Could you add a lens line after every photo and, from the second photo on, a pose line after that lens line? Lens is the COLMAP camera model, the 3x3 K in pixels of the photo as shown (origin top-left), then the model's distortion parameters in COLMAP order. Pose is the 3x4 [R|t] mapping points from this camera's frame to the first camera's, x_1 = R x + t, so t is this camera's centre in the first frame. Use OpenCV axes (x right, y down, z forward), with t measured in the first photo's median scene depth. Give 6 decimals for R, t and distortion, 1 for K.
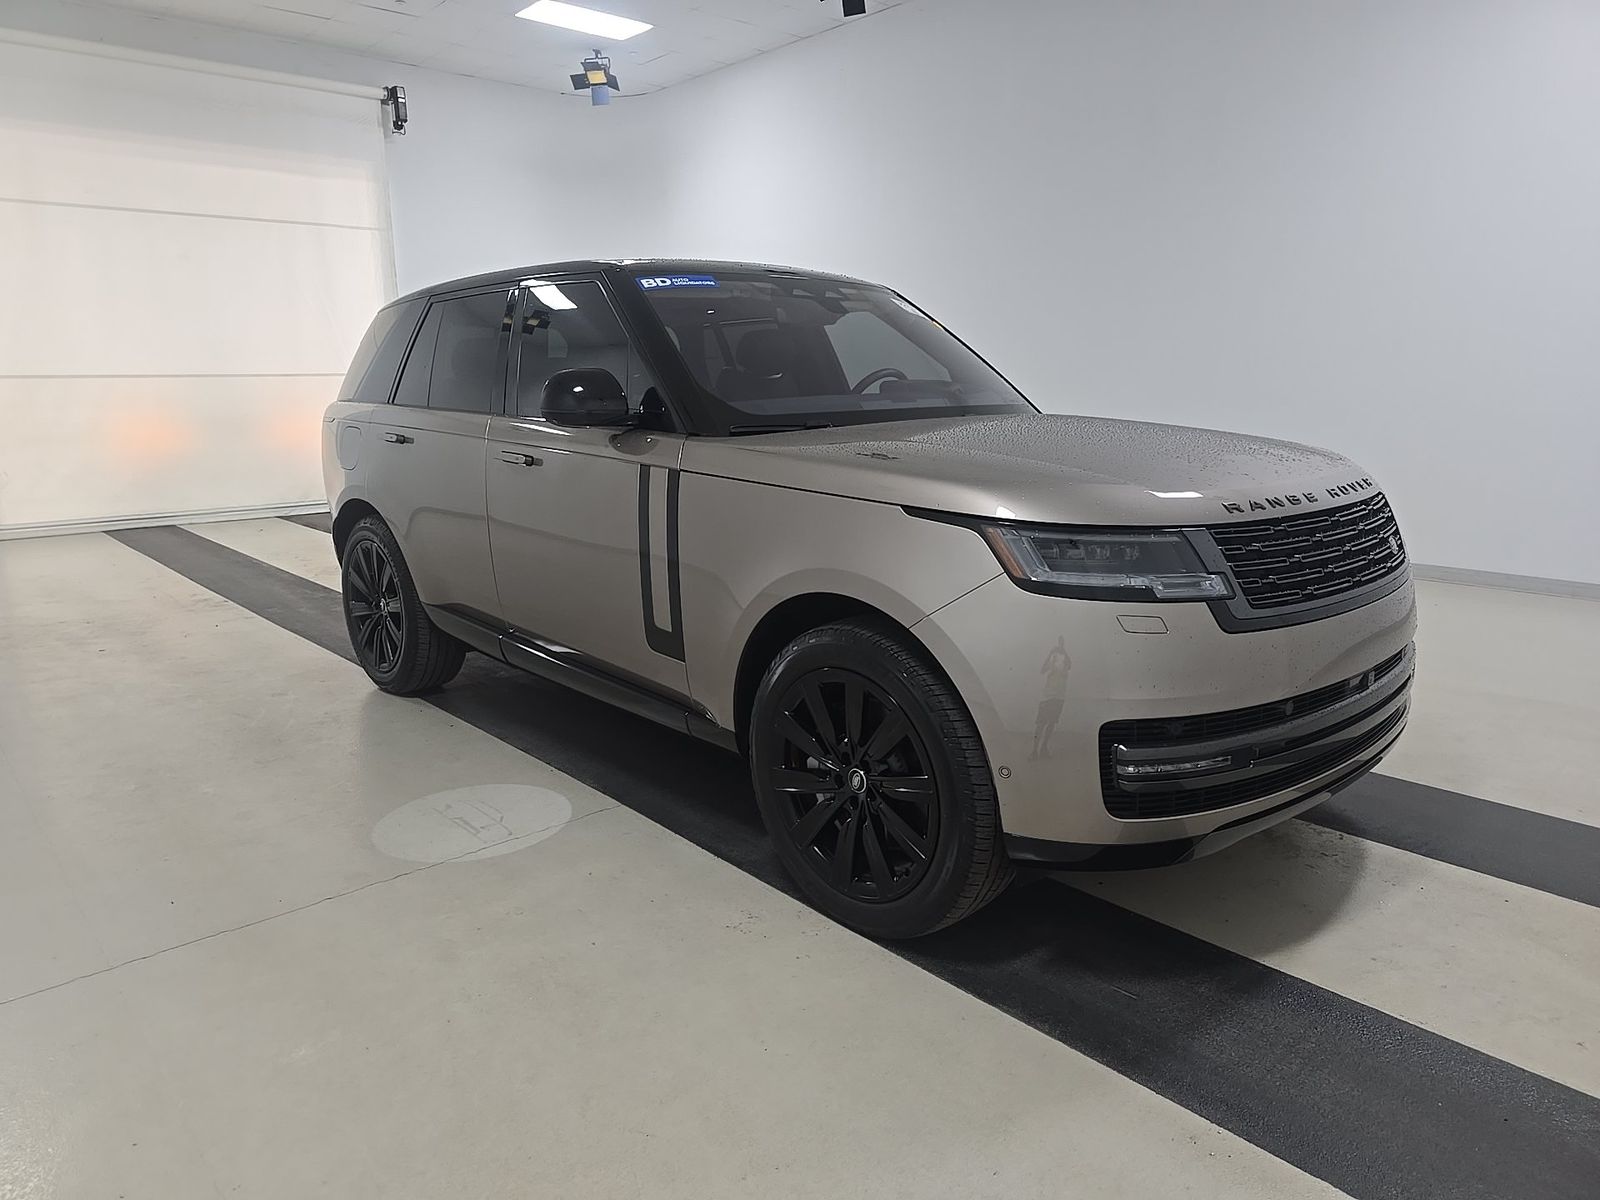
lens RADIAL K [[1113.6, 0, 810.7], [0, 1113.6, 555.9], [0, 0, 1]] dist [0.001220, 0.003538]
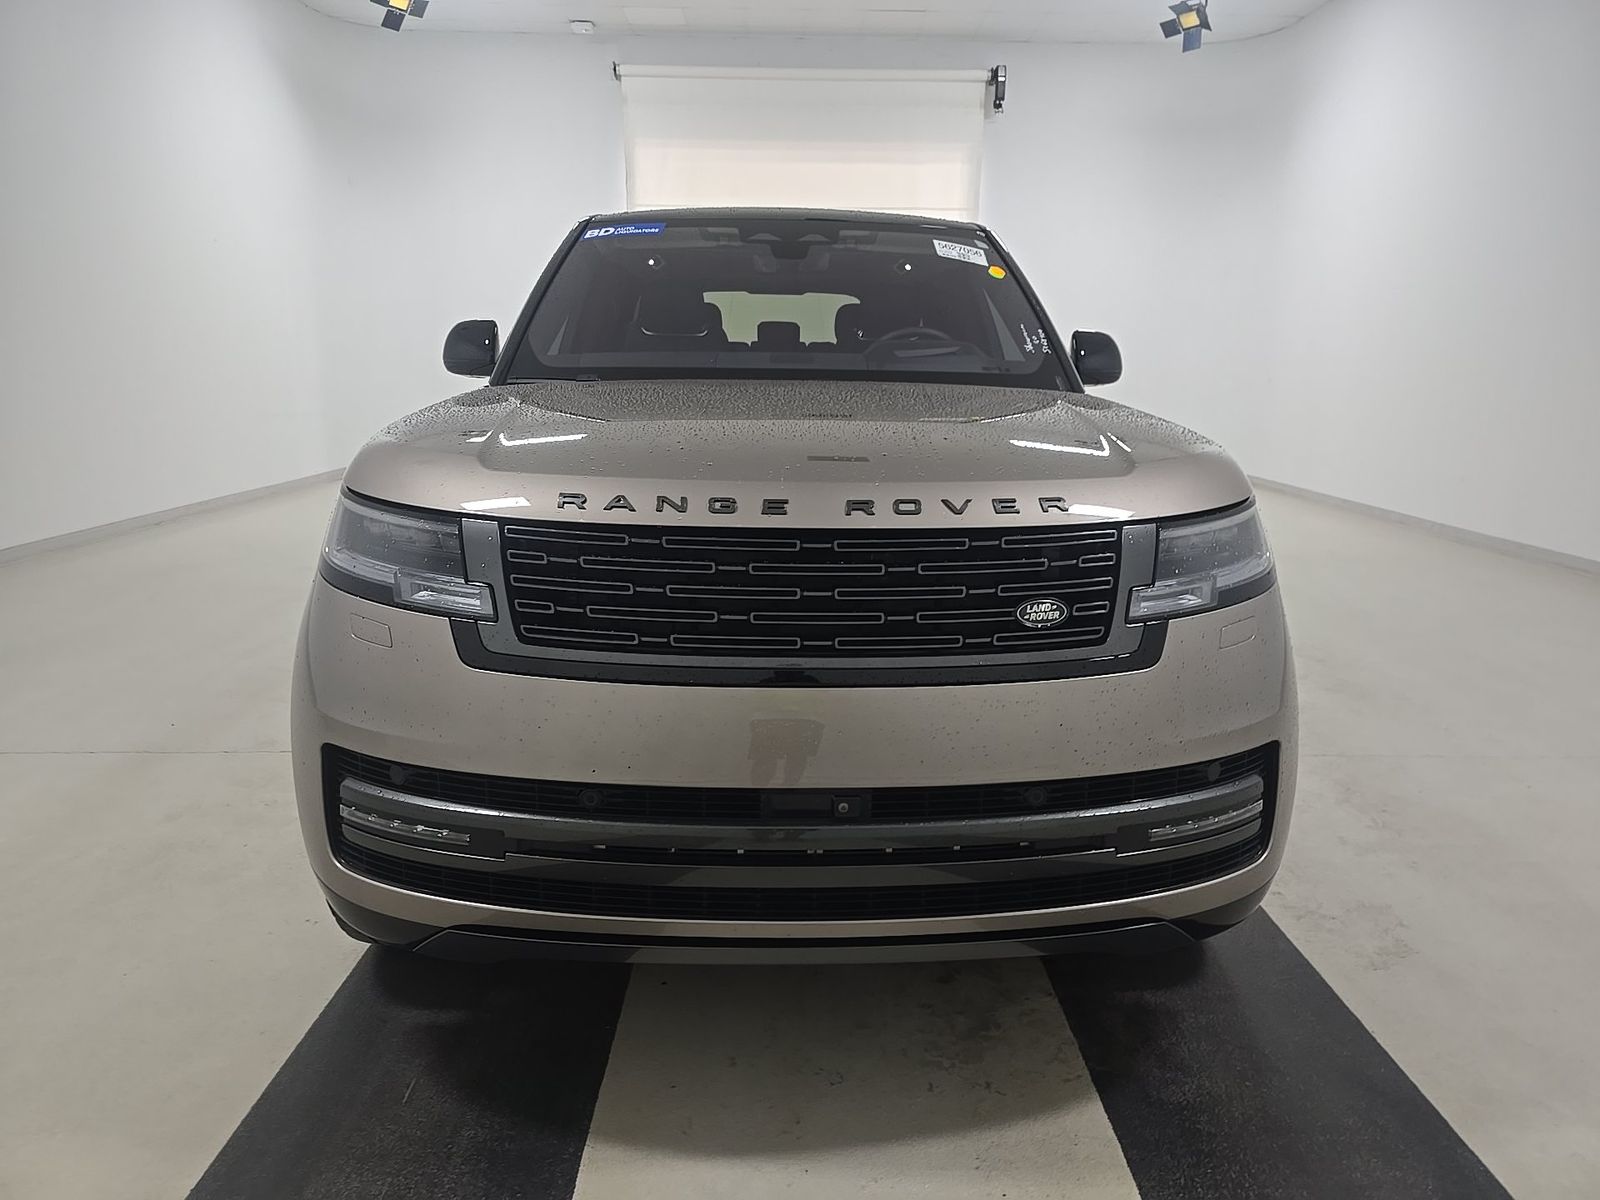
lens RADIAL K [[1087.9, 0, 800.0], [0, 1087.9, 600.0], [0, 0, 1]] dist [0.000497, 0.001010]
pose [[0.776841, 0.143829, -0.613051, 0.482464], [-0.108807, 0.989581, 0.094290, -0.031842], [0.620225, -0.006544, 0.784397, 0.292039]]
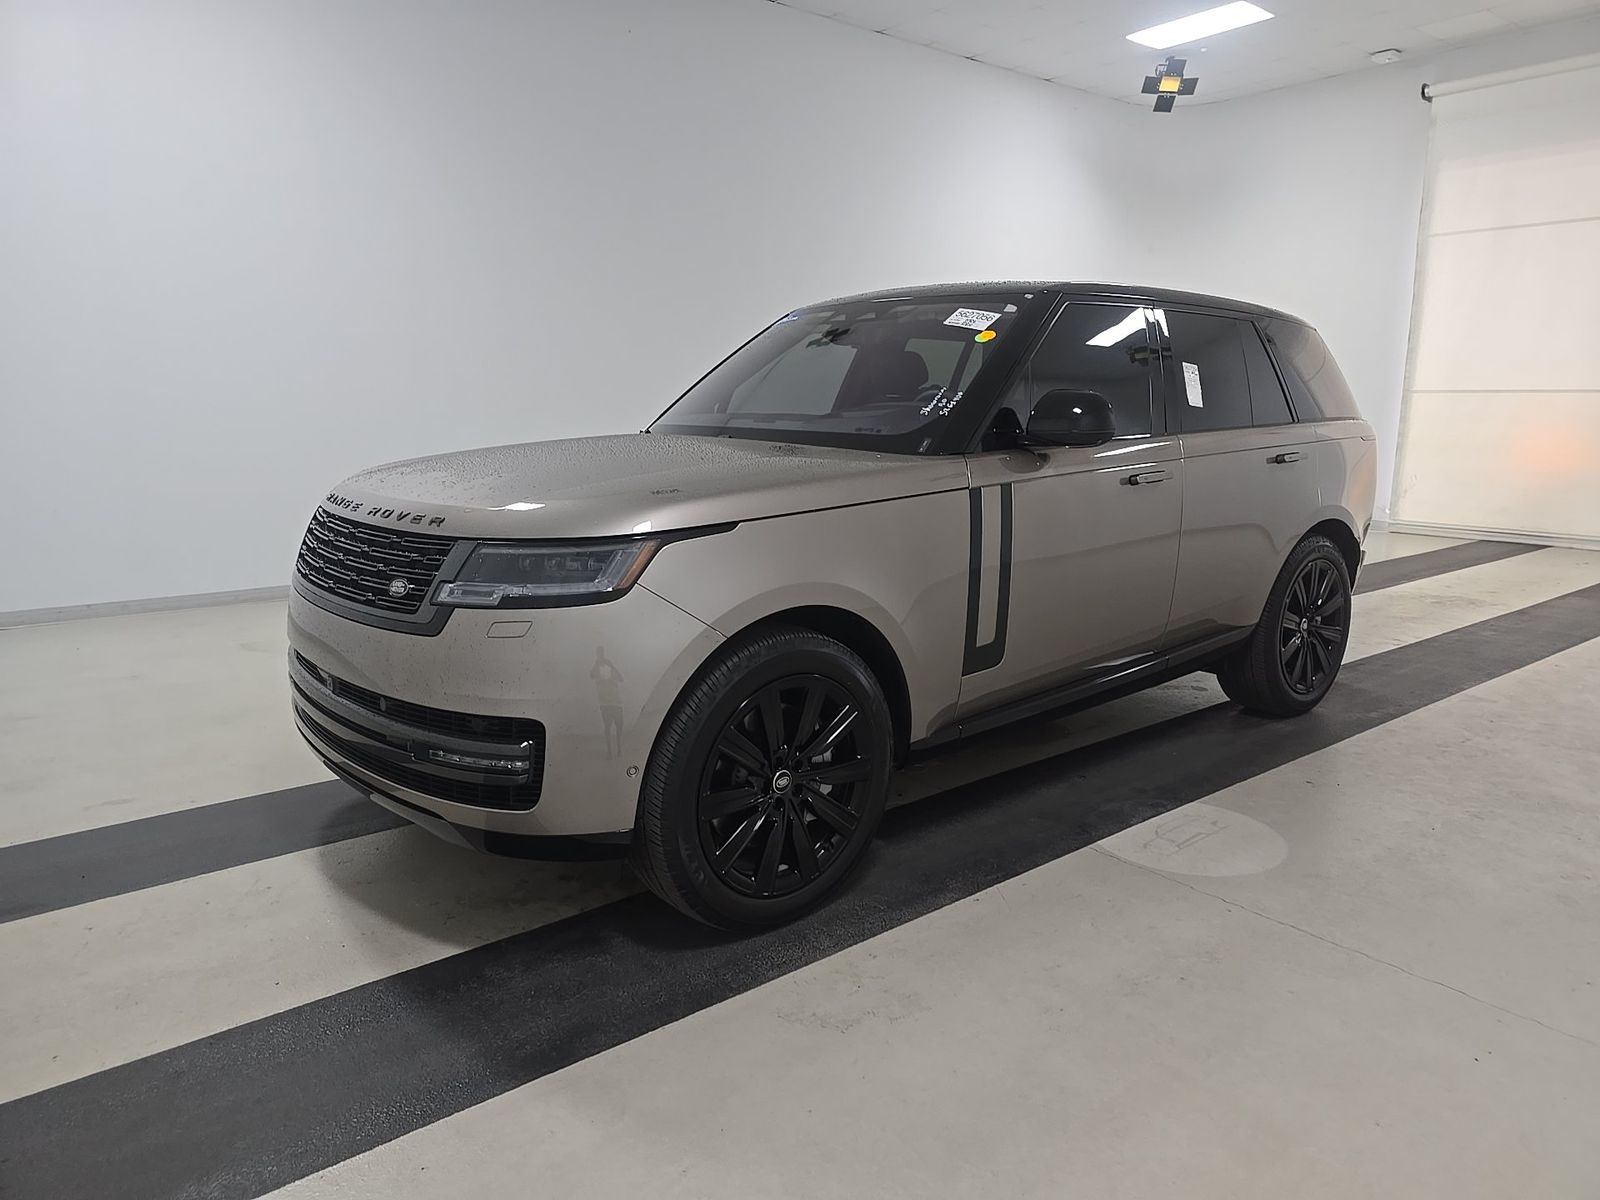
lens RADIAL K [[1071.9, 0, 800.0], [0, 1071.9, 600.0], [0, 0, 1]] dist [0.004439, 0.001102]
pose [[-0.011592, 0.183168, -0.983013, 0.869659], [-0.154728, 0.970910, 0.182737, -0.130020], [0.987889, 0.154218, 0.017086, 0.825010]]
